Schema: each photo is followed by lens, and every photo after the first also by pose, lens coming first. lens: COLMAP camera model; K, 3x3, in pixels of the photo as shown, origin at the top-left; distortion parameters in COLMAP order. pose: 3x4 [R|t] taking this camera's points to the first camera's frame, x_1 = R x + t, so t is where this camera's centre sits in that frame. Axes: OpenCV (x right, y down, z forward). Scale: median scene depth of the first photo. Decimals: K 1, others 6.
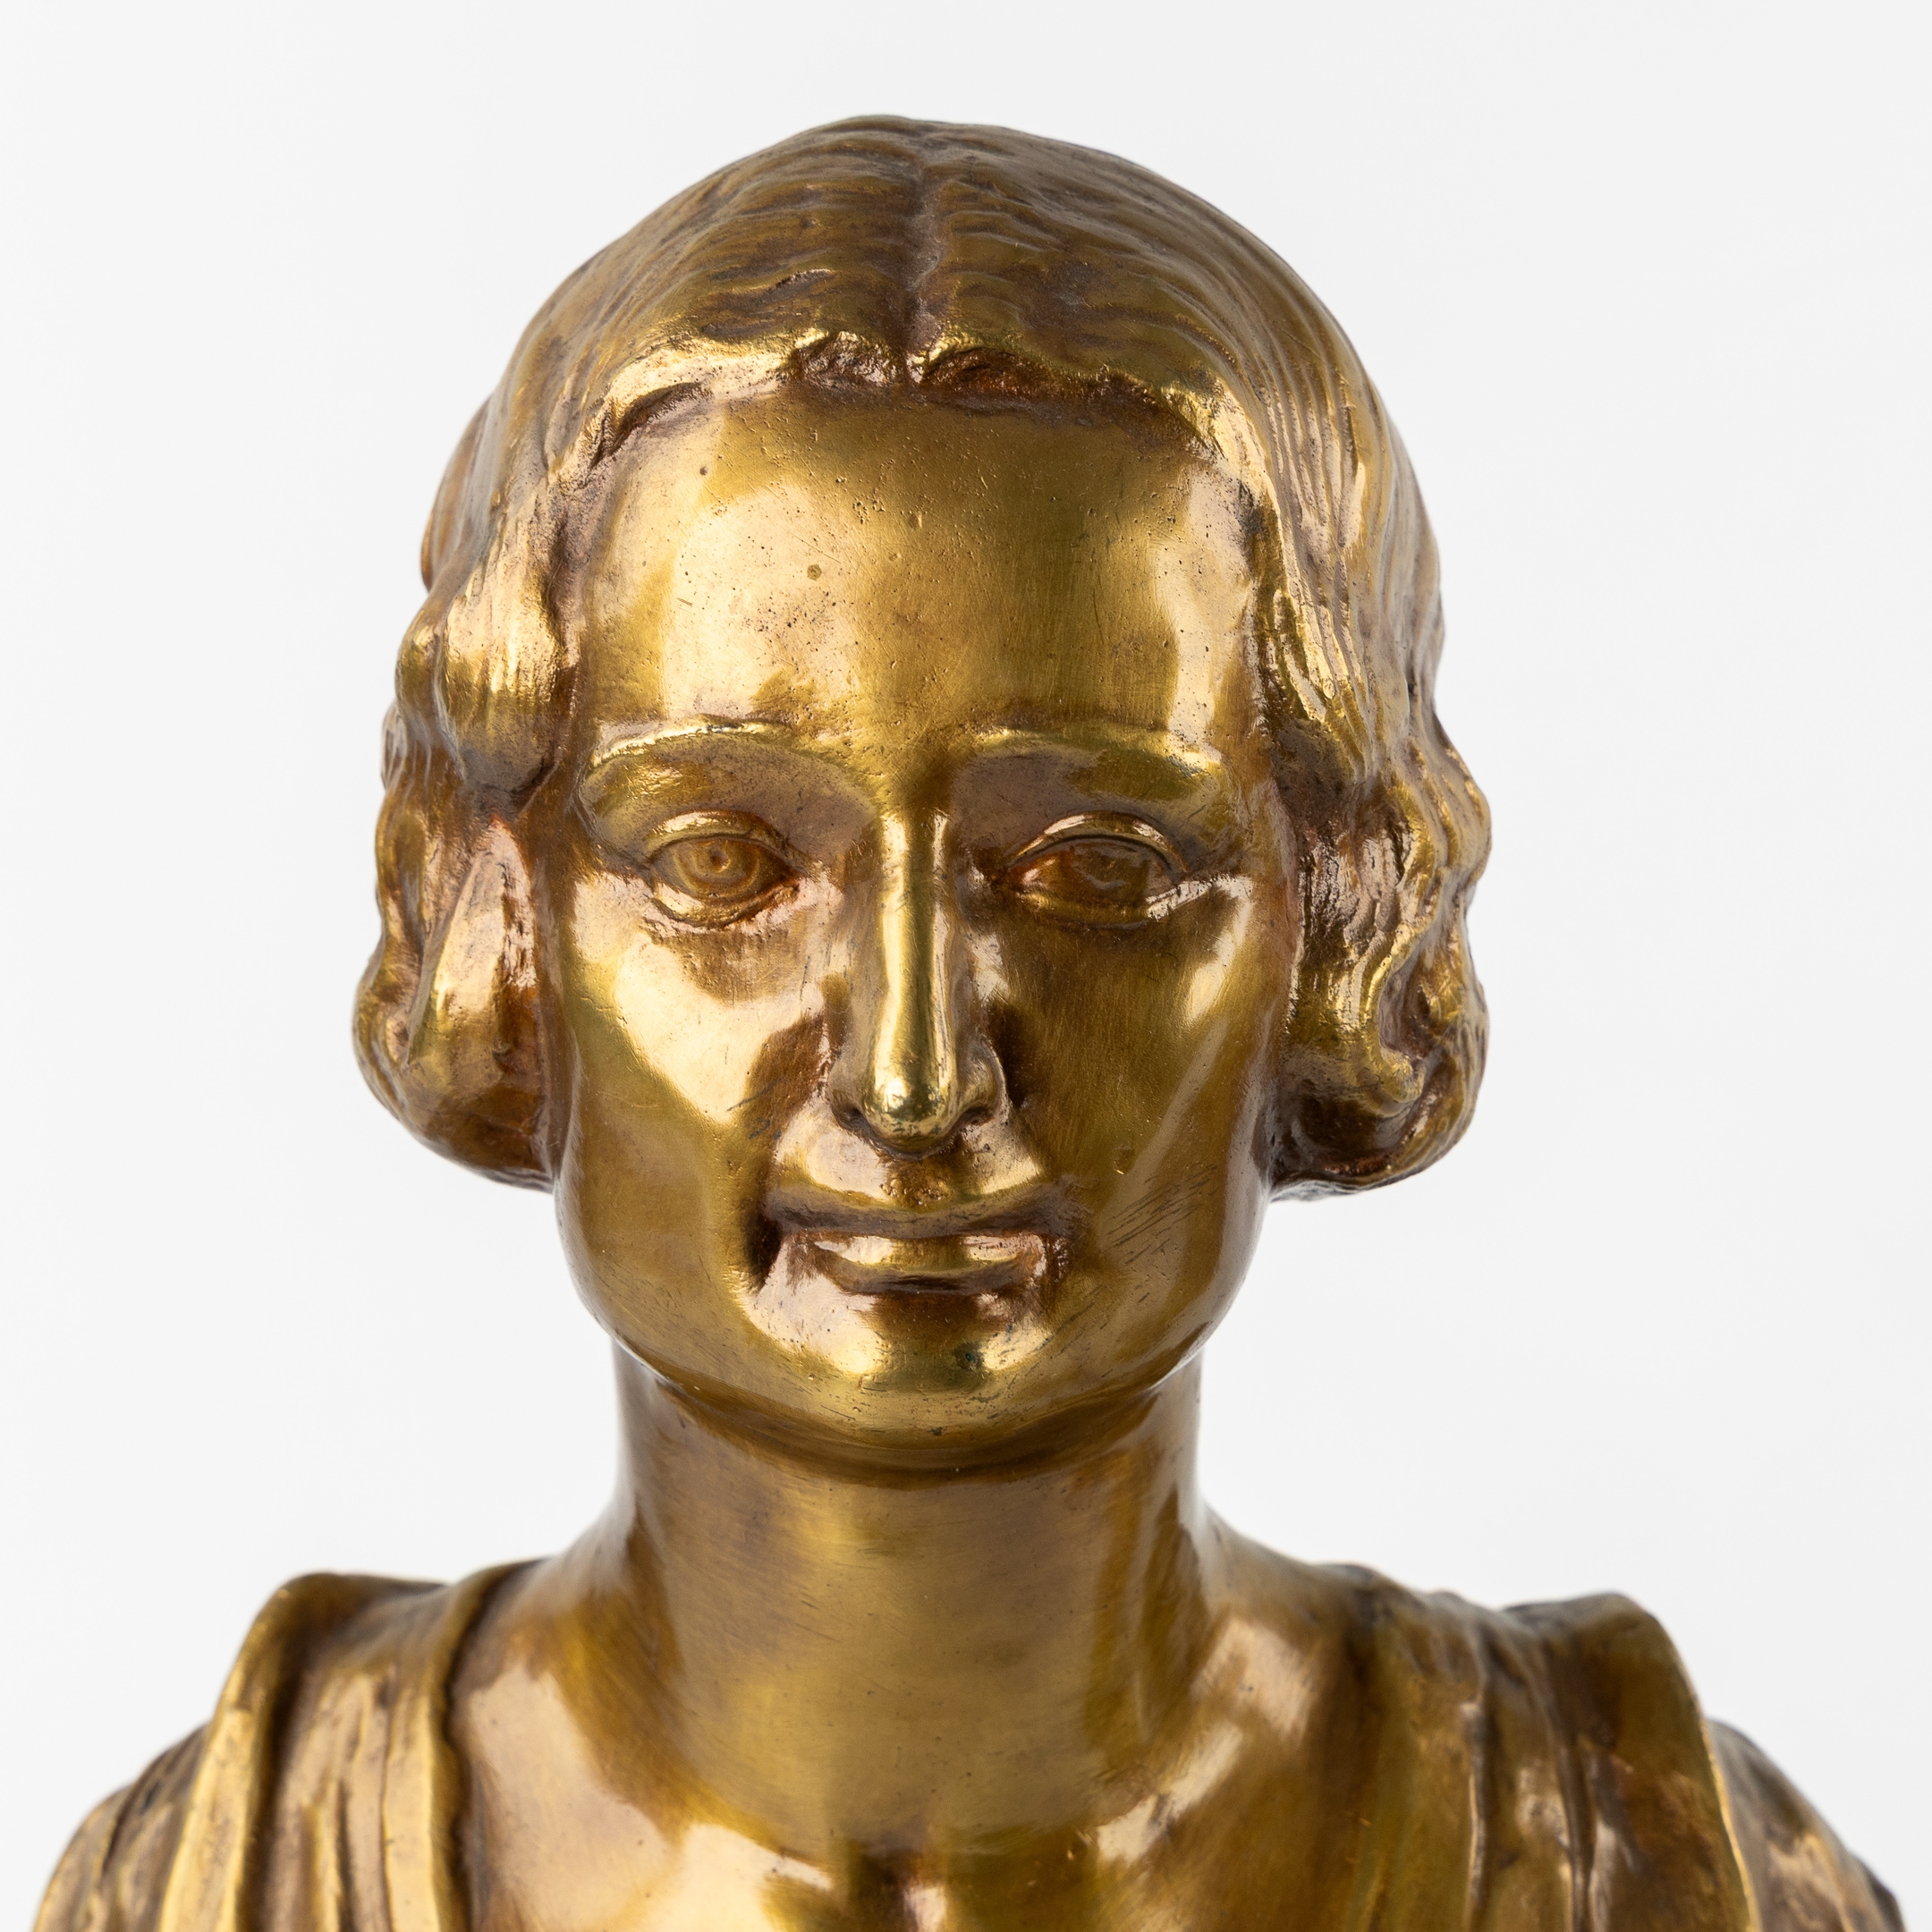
lens RADIAL K [[6234.7, 0, 963.2], [0, 6234.7, 966.5], [0, 0, 1]] dist [0.008096, 0.000000]
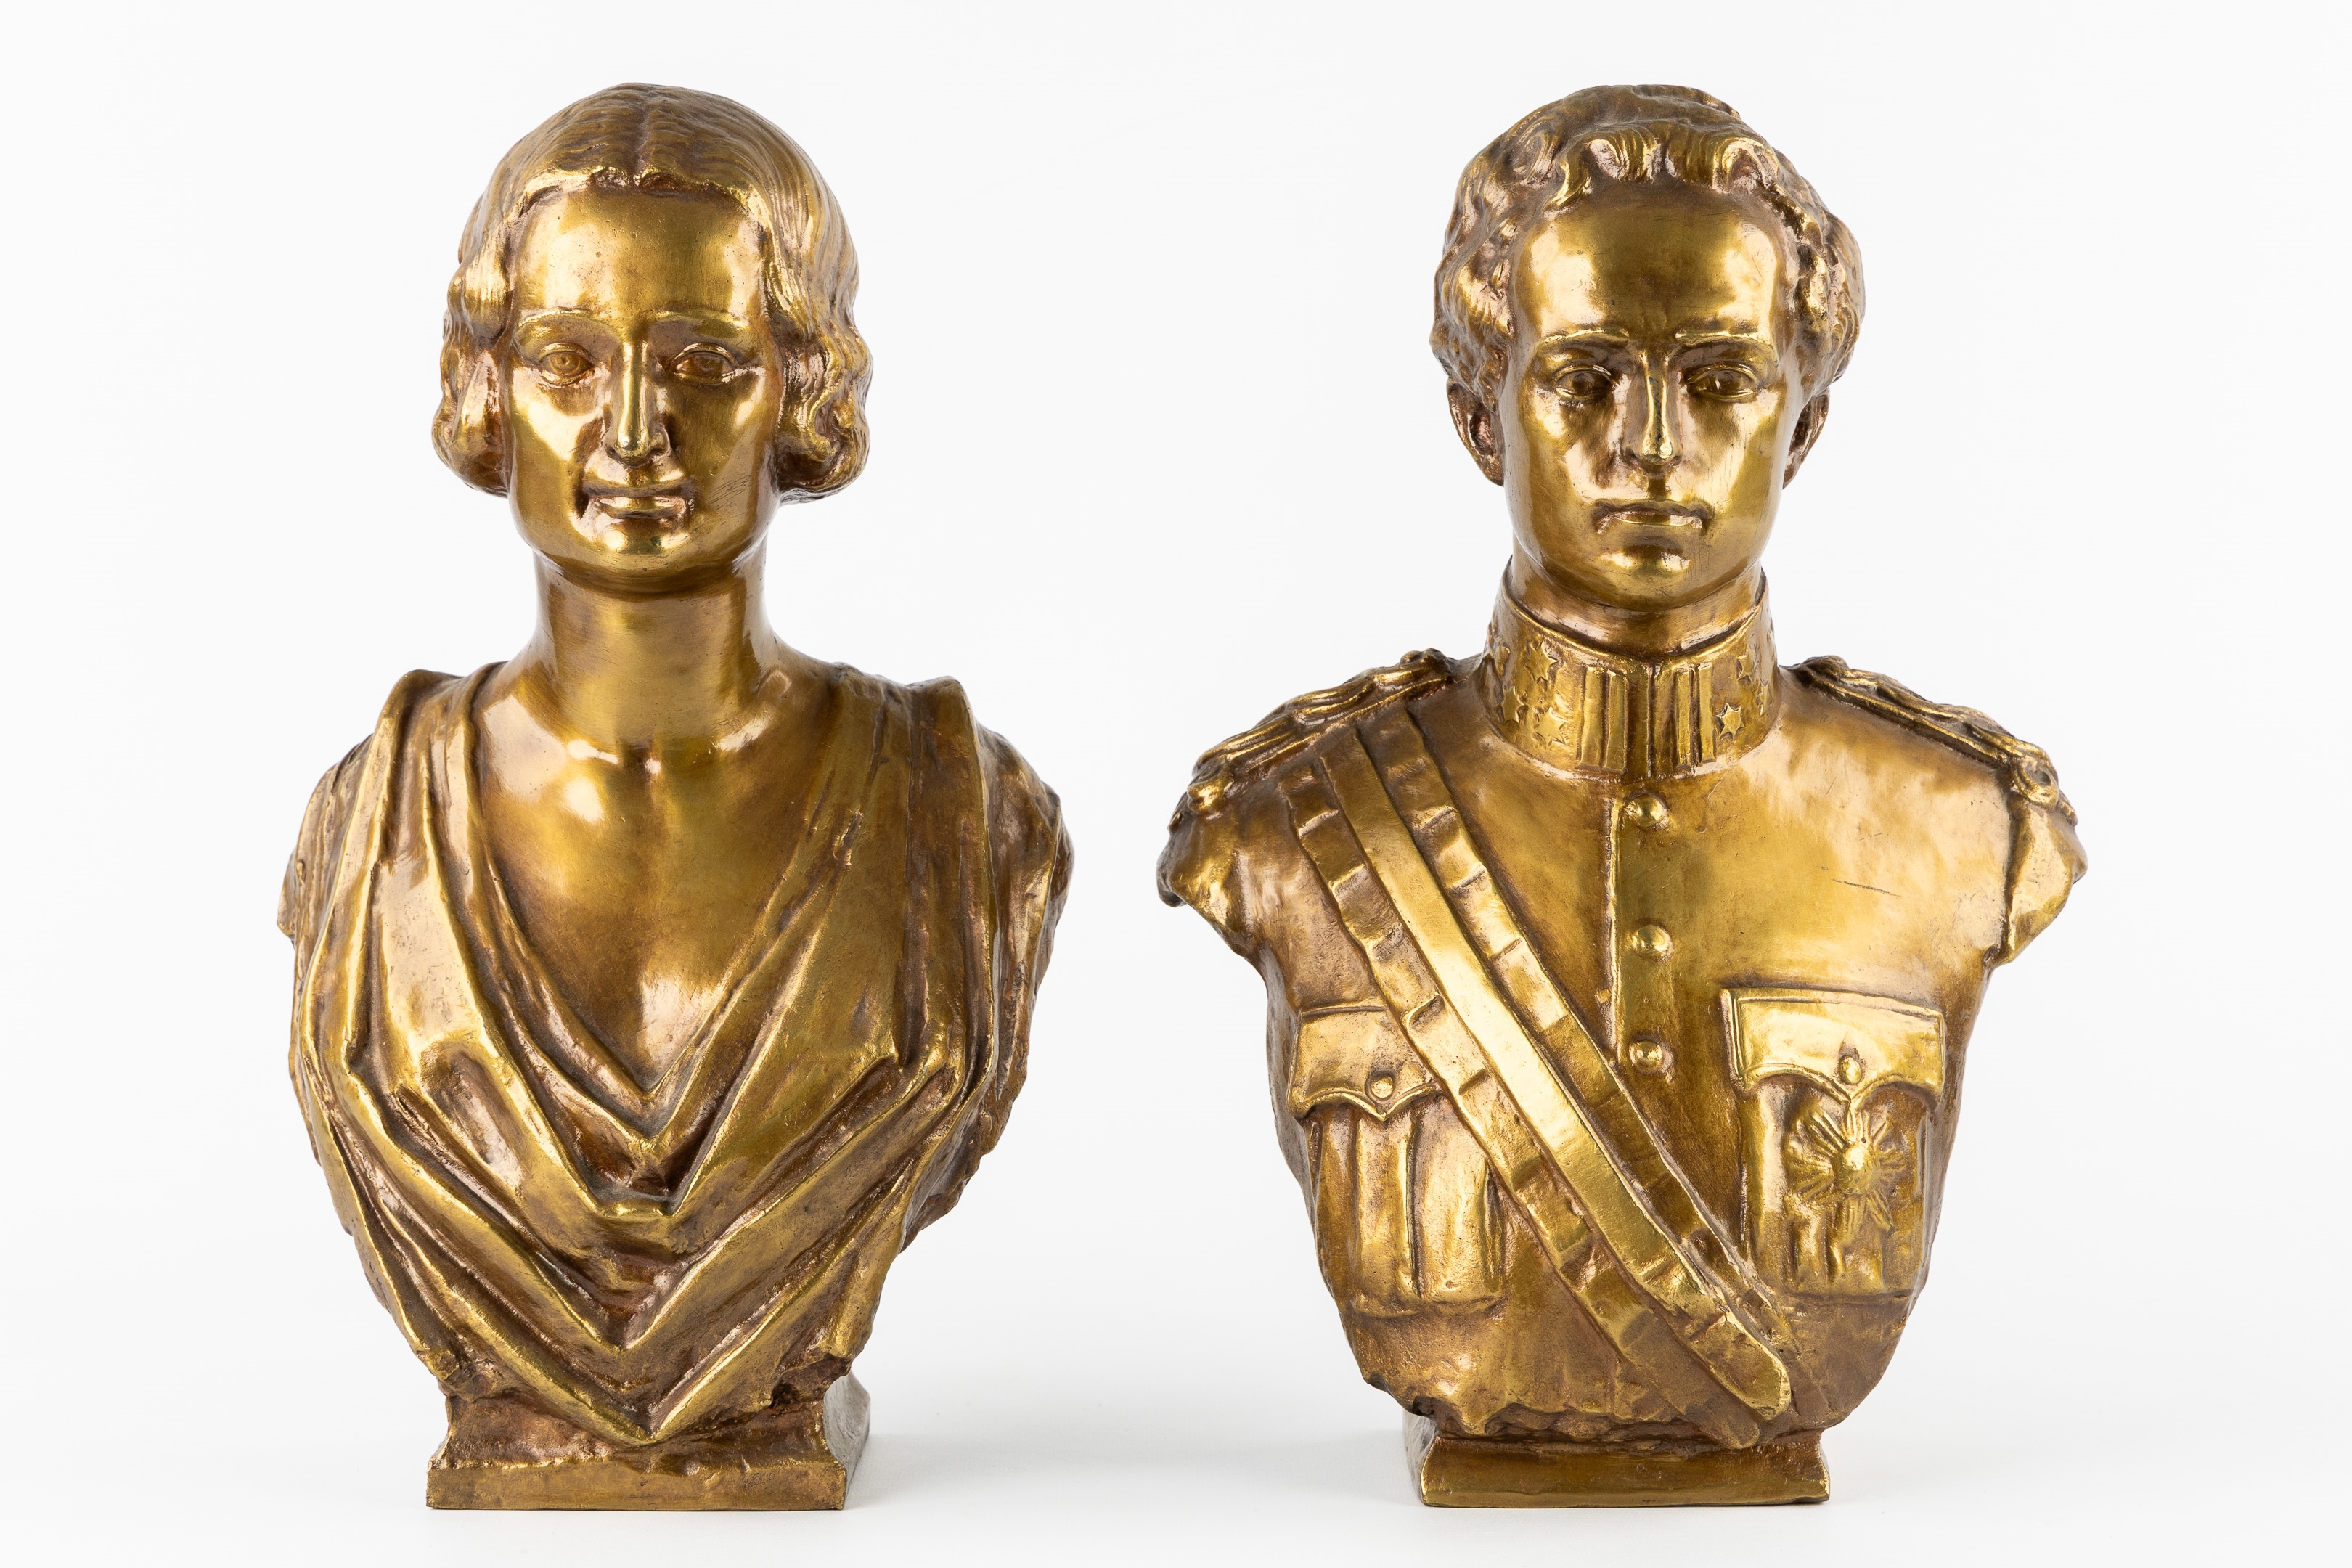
lens RADIAL K [[5884.4, 0, 1183.1], [0, 5884.4, 788.2], [0, 0, 1]] dist [-0.005525, 0.000000]
pose [[0.999716, -0.002130, 0.023753, 0.164320], [0.001882, 0.999944, 0.010458, 0.138961], [-0.023774, -0.010410, 0.999663, -1.532473]]
